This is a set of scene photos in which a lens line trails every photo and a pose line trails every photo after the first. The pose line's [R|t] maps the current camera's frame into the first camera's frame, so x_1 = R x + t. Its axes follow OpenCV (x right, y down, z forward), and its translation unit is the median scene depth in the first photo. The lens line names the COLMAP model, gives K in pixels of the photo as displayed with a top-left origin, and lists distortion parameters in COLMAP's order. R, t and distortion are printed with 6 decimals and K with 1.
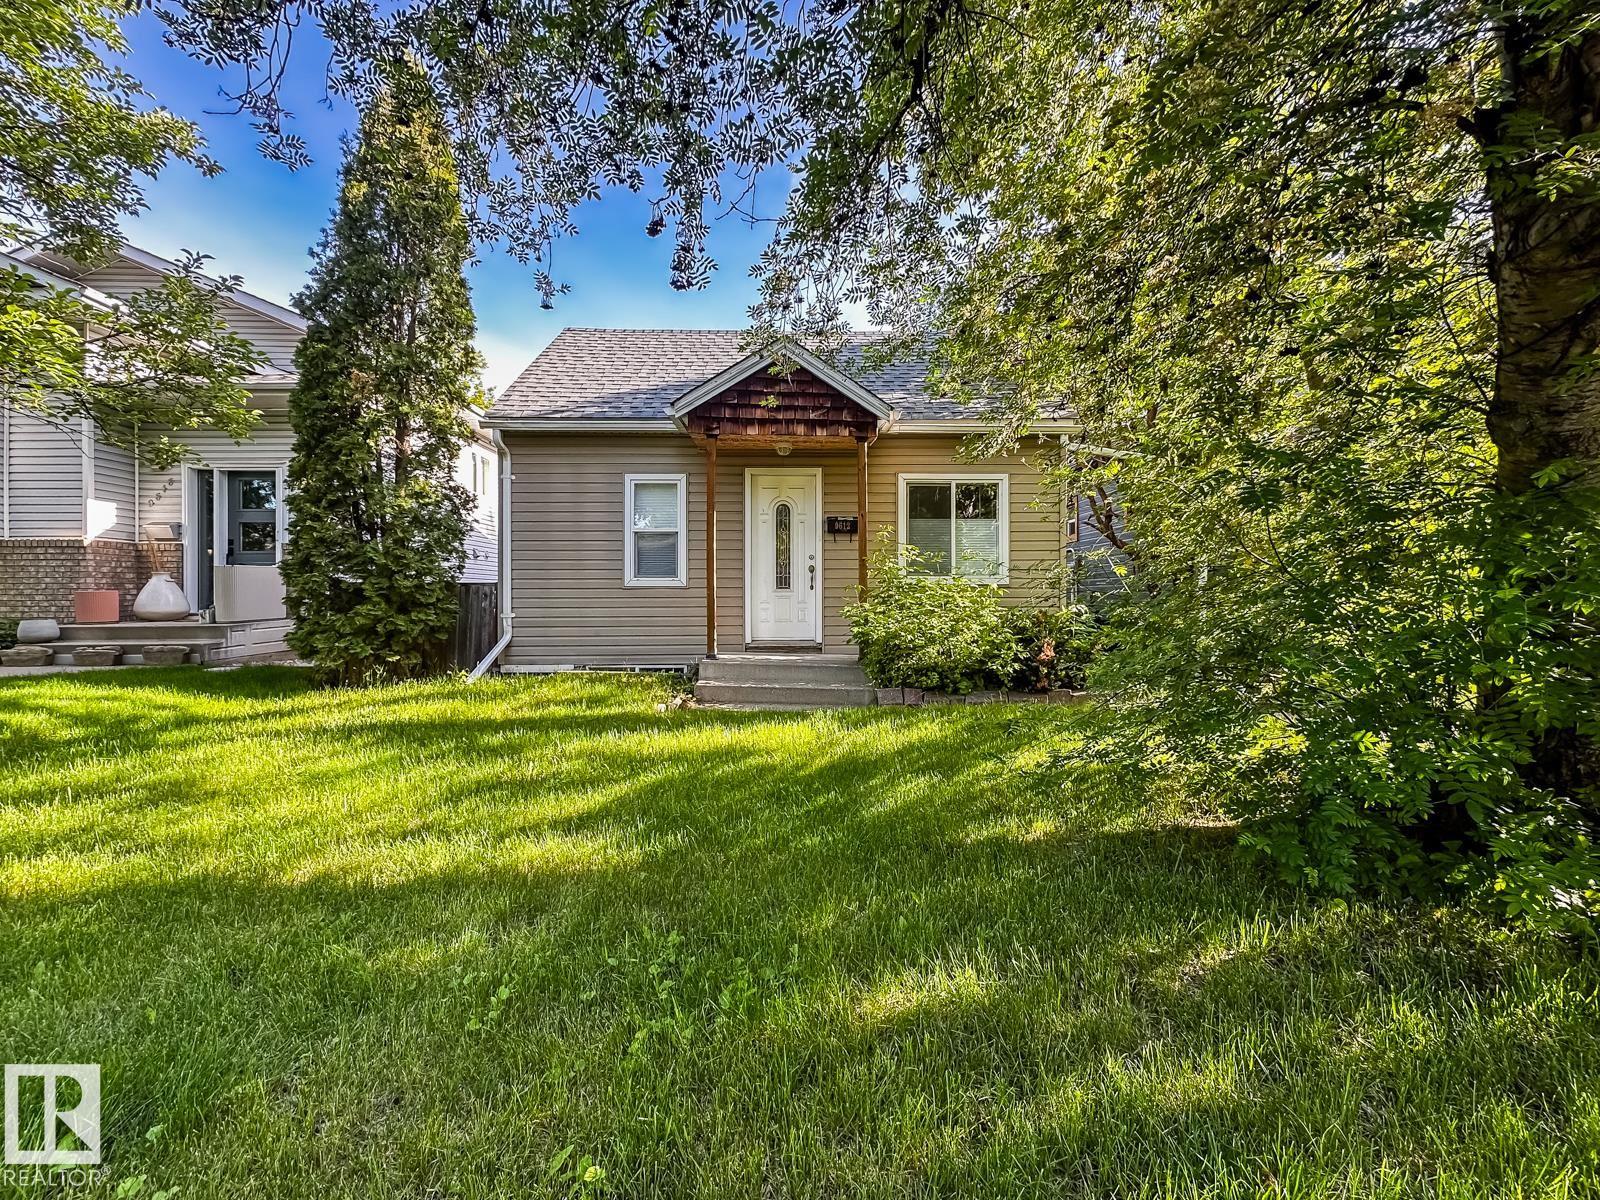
lens RADIAL K [[634.8, 0, 797.3], [0, 634.8, 601.2], [0, 0, 1]] dist [0.003475, 0.000676]
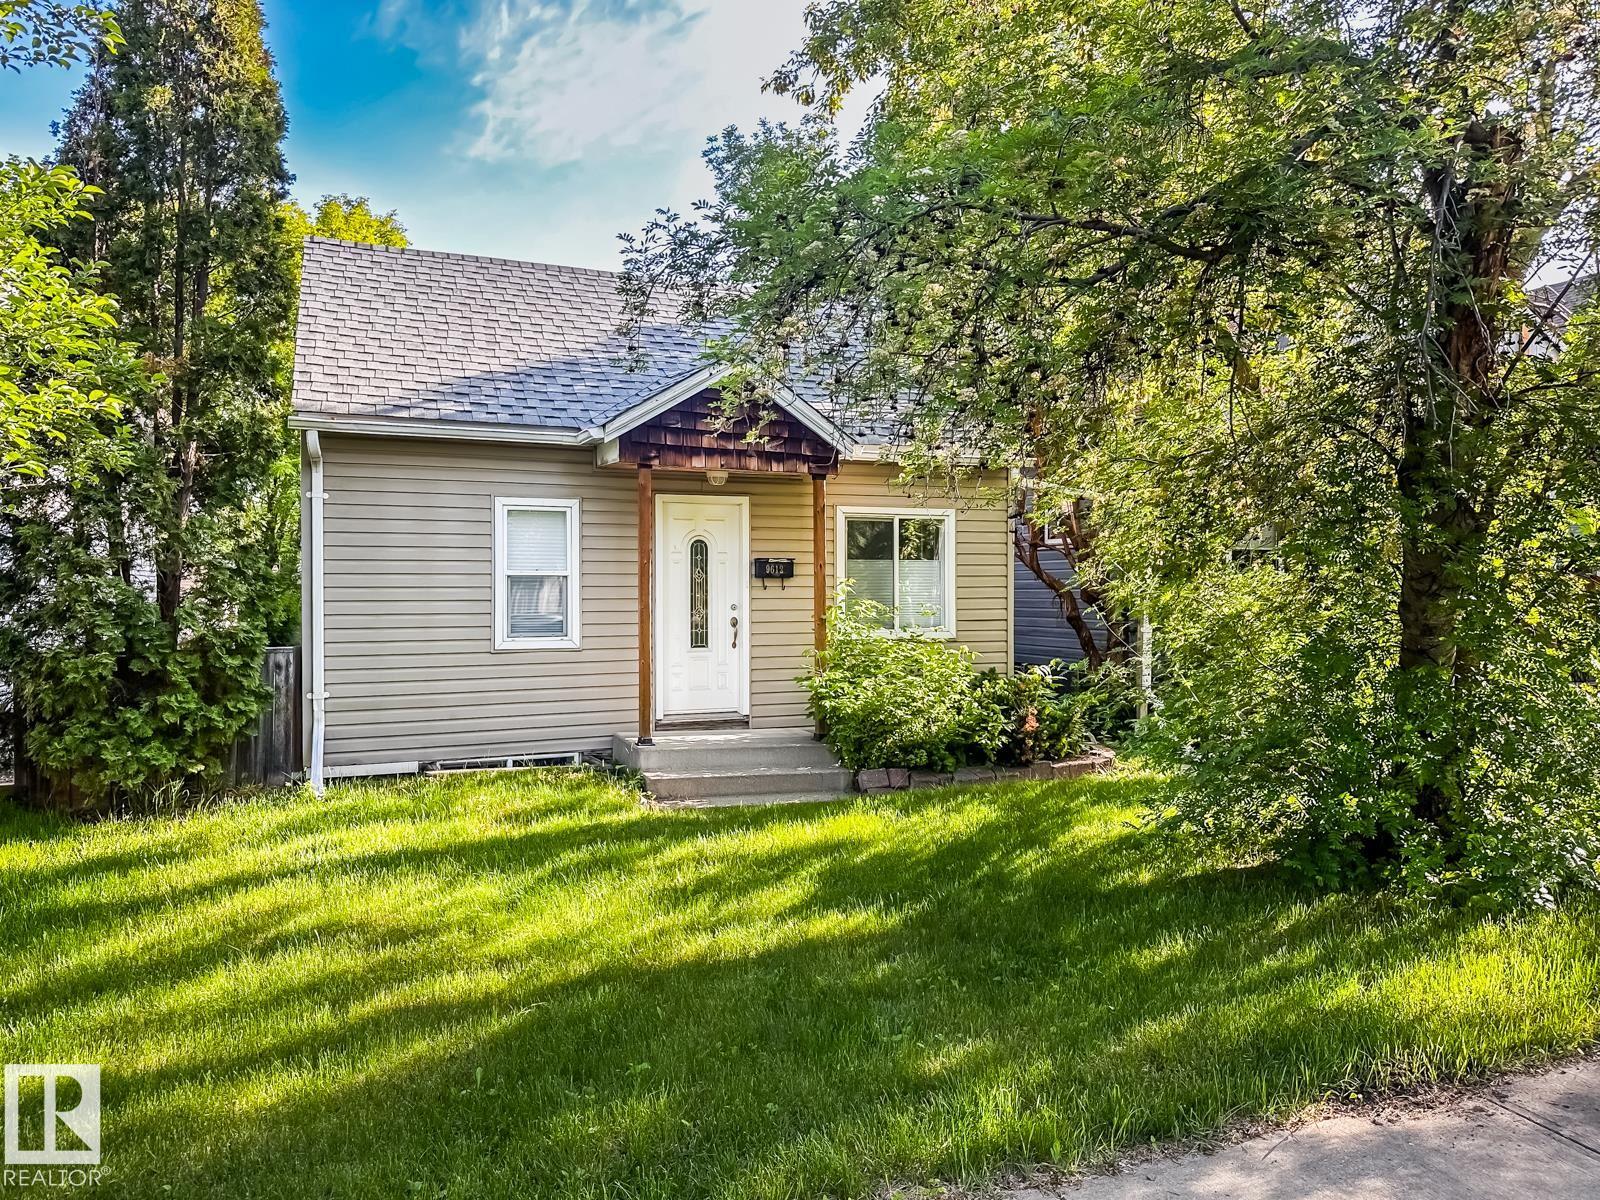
lens RADIAL K [[1130.8, 0, 798.7], [0, 1130.8, 599.9], [0, 0, 1]] dist [0.055651, -0.000668]
pose [[0.935975, -0.004109, 0.352042, -0.457230], [0.002518, 0.999984, 0.004977, -0.097634], [-0.352057, -0.003771, 0.935971, -0.400555]]
